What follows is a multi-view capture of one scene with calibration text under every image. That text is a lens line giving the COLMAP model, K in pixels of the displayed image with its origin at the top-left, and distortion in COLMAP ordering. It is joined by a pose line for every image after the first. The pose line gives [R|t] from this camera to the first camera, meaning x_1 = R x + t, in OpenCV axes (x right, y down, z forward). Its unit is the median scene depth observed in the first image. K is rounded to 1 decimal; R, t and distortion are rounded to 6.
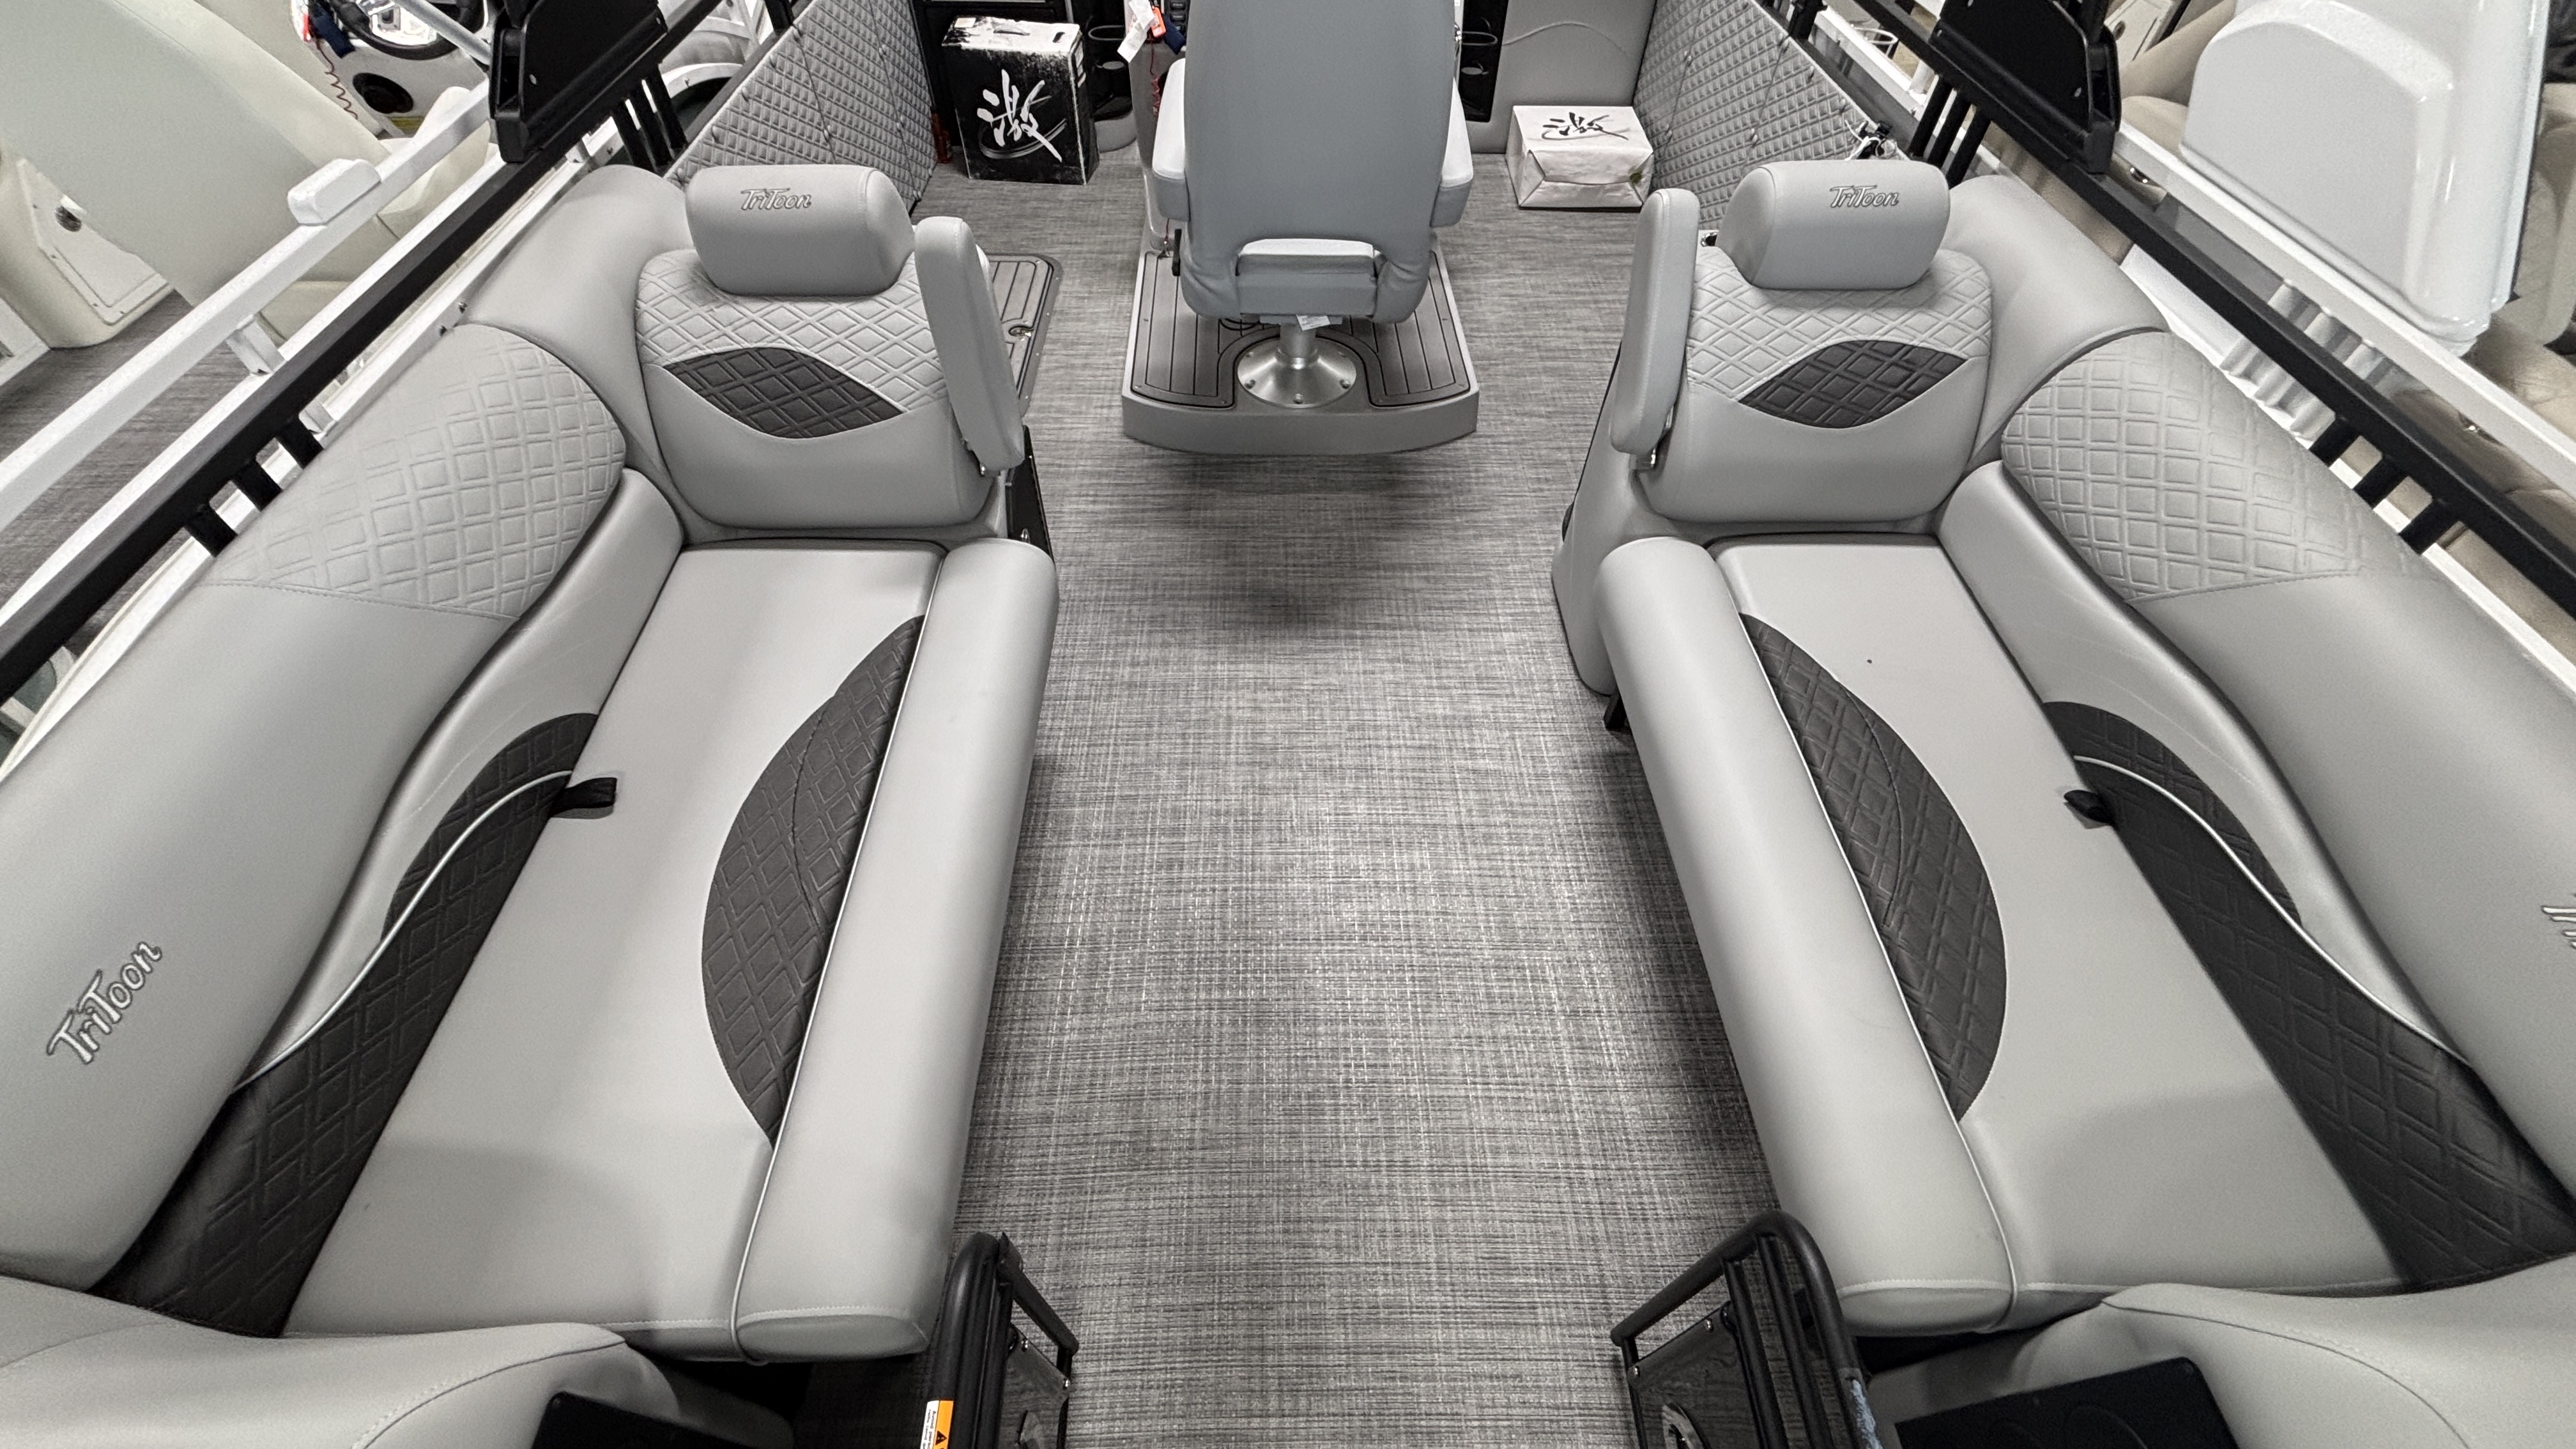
lens RADIAL K [[1019.4, 0, 1287.2], [0, 1019.4, 737.5], [0, 0, 1]] dist [-0.000366, 0.000077]
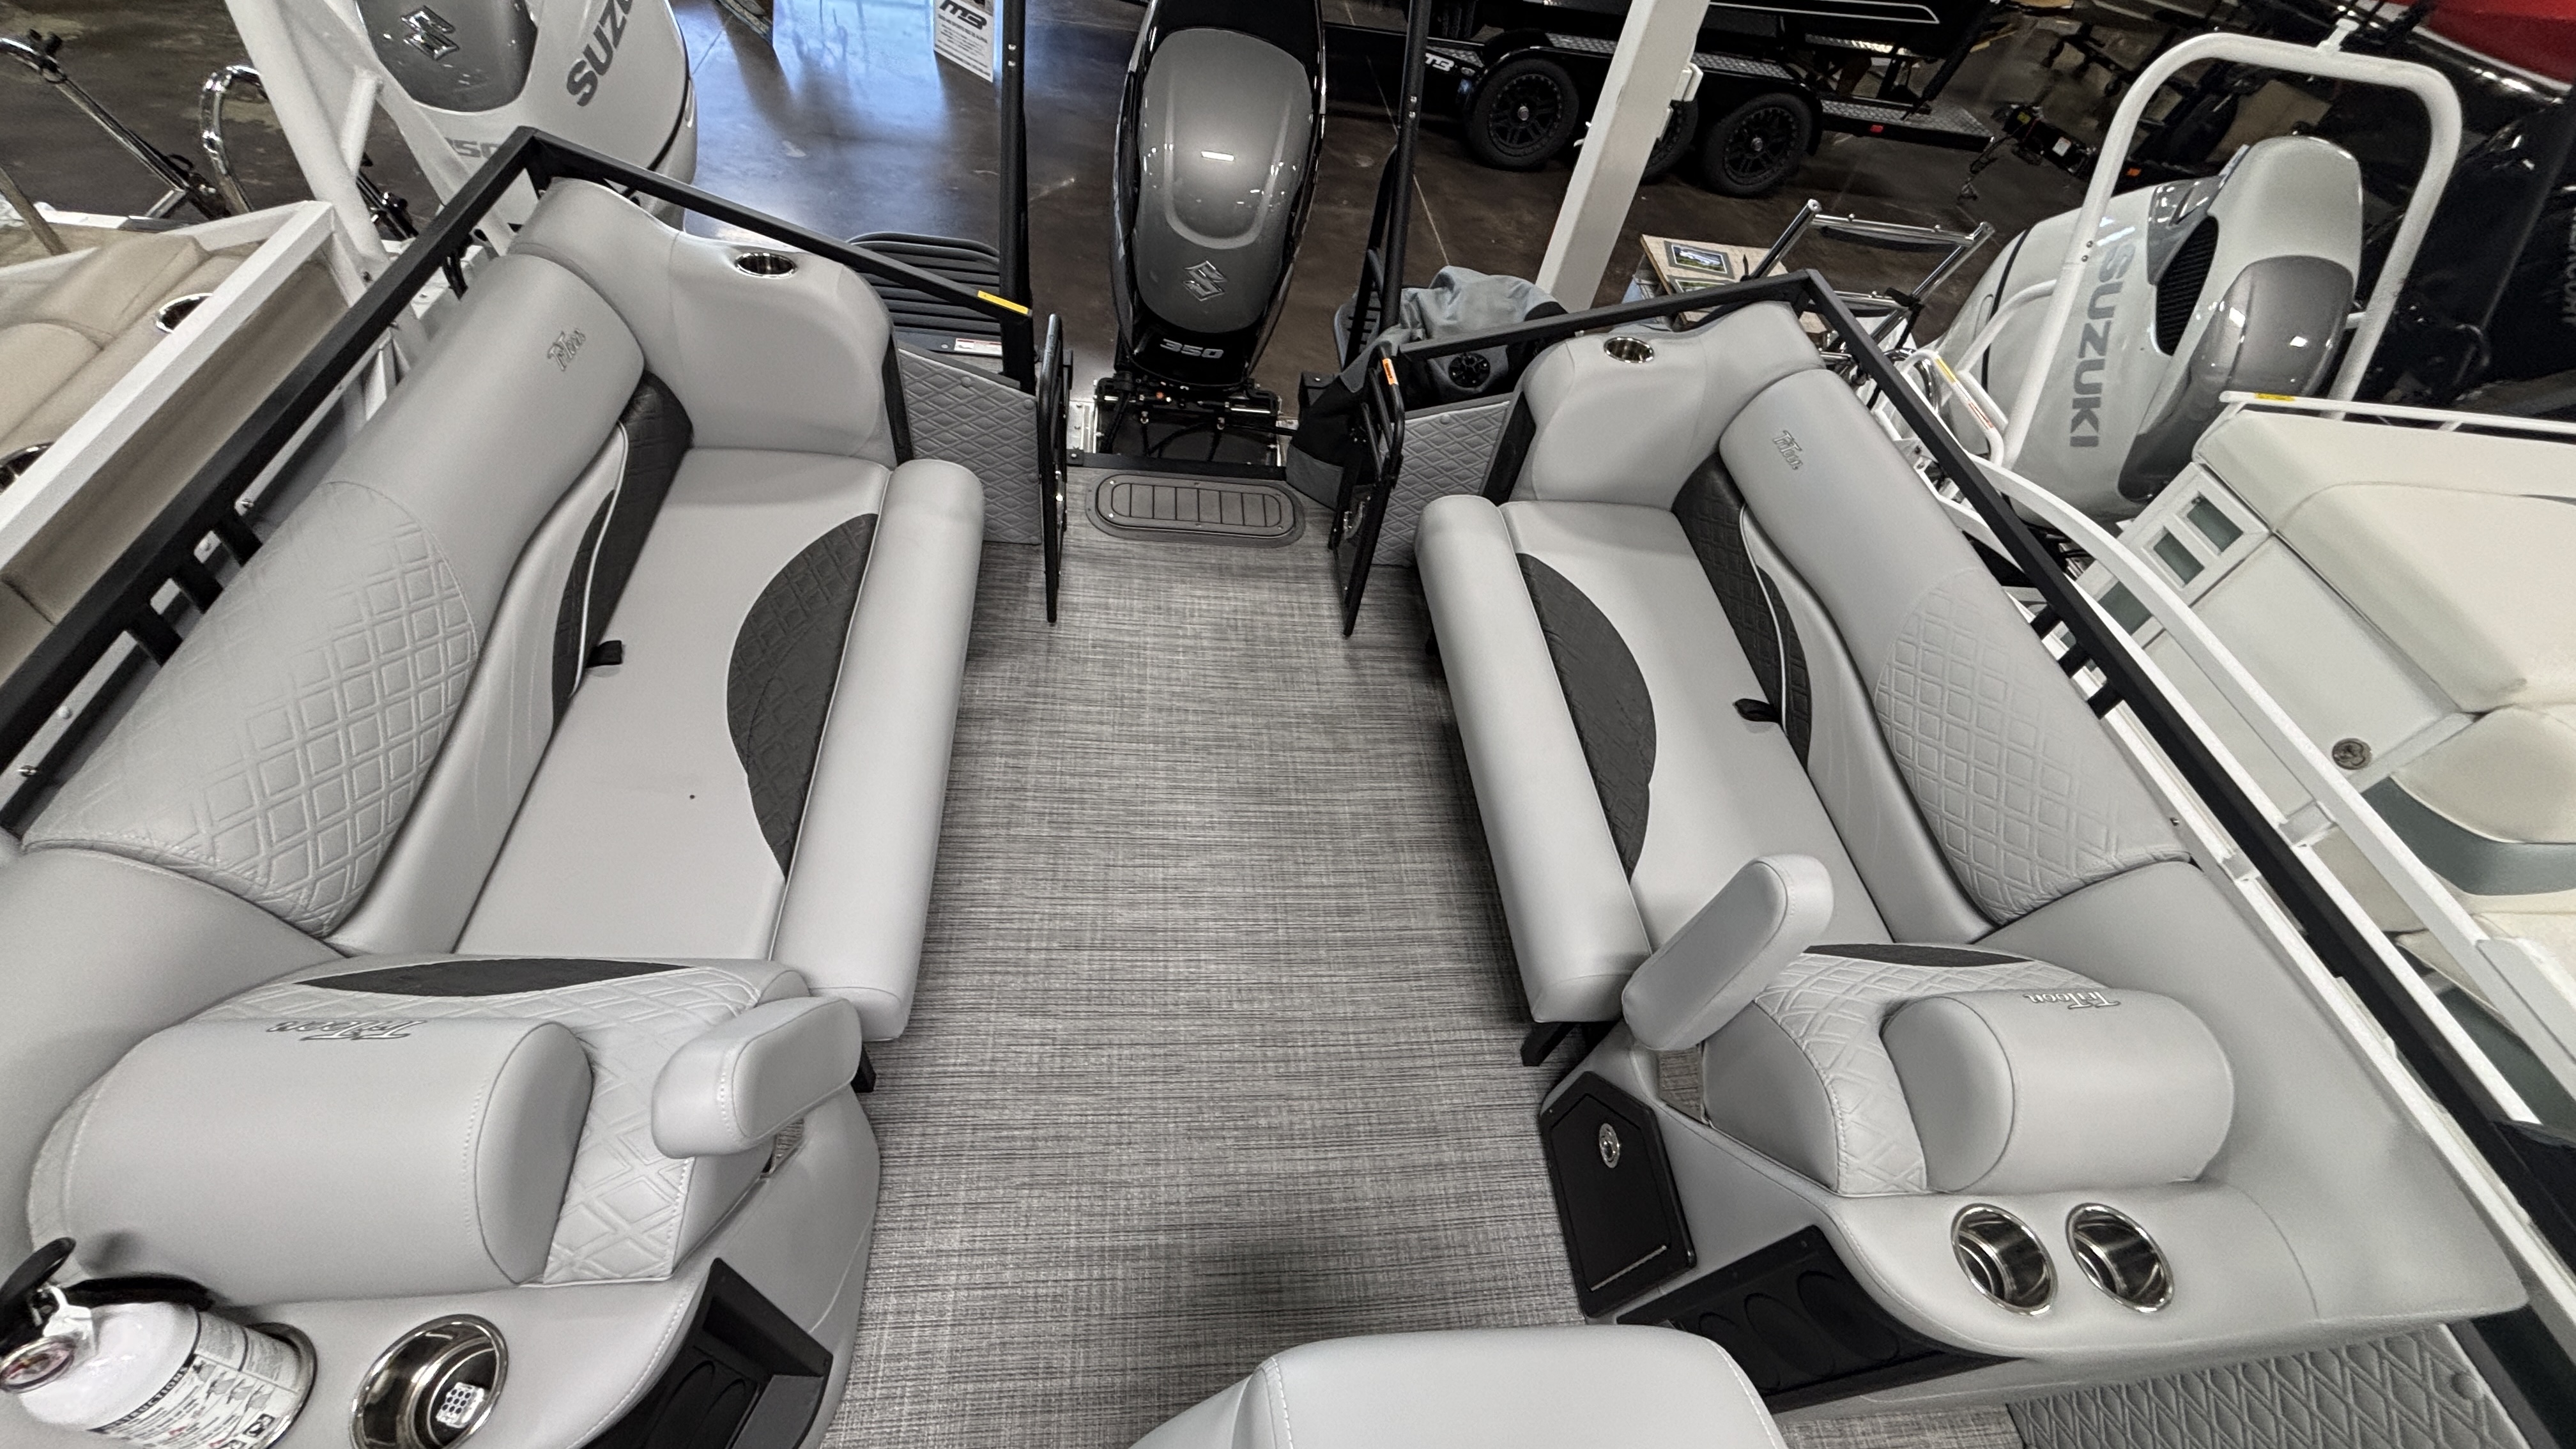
lens RADIAL K [[1024.7, 0, 1289.0], [0, 1024.7, 748.4], [0, 0, 1]] dist [0.026507, -0.012328]
pose [[-0.983146, -0.058514, -0.173205, 0.215964], [-0.156421, -0.221204, 0.962601, -1.268587], [-0.094639, 0.973471, 0.208323, 0.817987]]
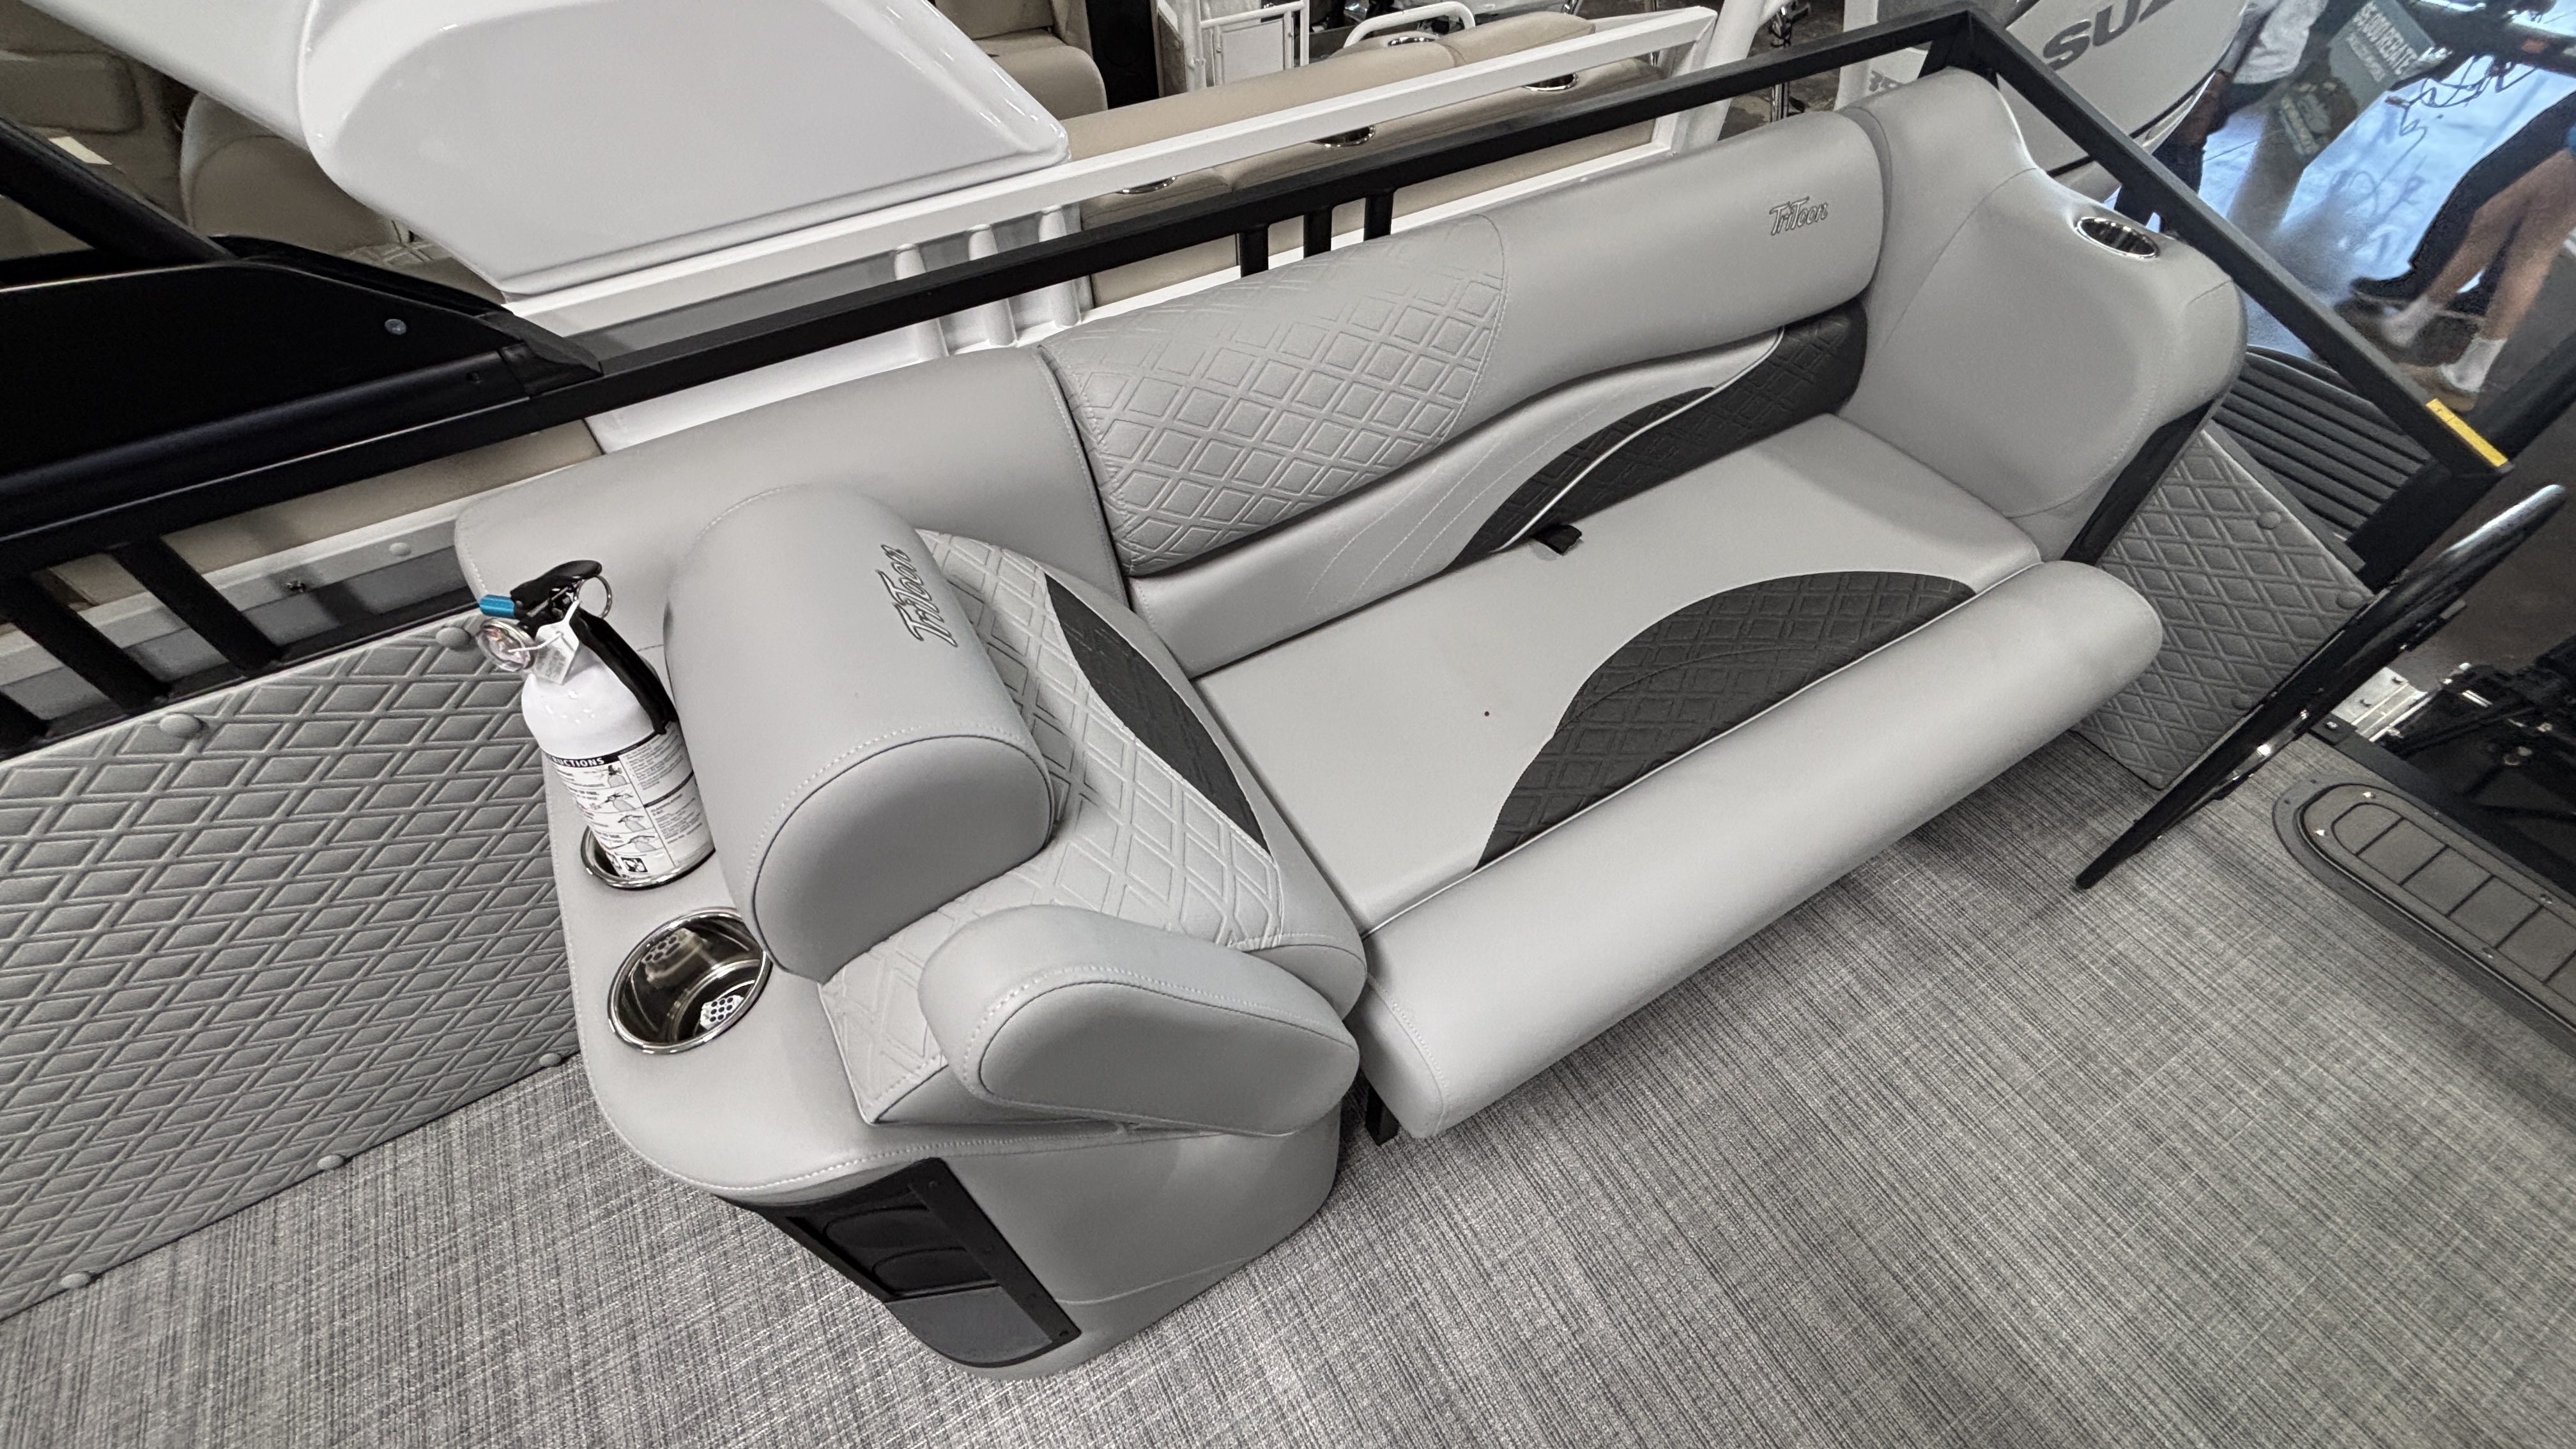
lens RADIAL K [[1031.1, 0, 1286.6], [0, 1031.1, 719.0], [0, 0, 1]] dist [0.000559, 0.000141]
pose [[-0.489493, -0.672965, 0.554540, 0.248407], [0.676069, 0.108771, 0.728766, -0.859572], [-0.550752, 0.731633, 0.401727, 0.907670]]
